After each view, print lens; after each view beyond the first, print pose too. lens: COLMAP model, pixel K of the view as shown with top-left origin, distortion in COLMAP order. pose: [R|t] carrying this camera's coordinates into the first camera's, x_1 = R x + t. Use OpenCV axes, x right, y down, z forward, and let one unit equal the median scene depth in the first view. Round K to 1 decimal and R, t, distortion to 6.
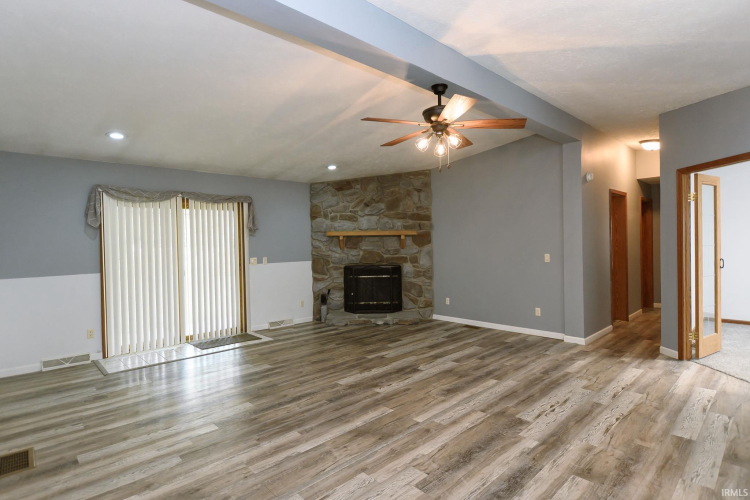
lens RADIAL K [[417.1, 0, 385.3], [0, 417.1, 239.9], [0, 0, 1]] dist [-0.004677, -0.001550]
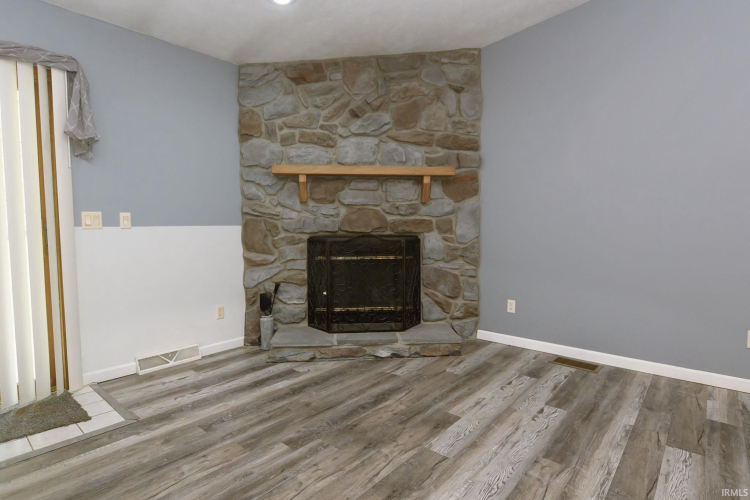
lens RADIAL K [[398.1, 0, 376.7], [0, 398.1, 241.9], [0, 0, 1]] dist [-0.002427, -0.000607]
pose [[0.996525, 0.009852, 0.082711, -0.056199], [-0.013702, 0.998842, 0.046120, 0.045794], [-0.082161, -0.047093, 0.995506, 0.518021]]
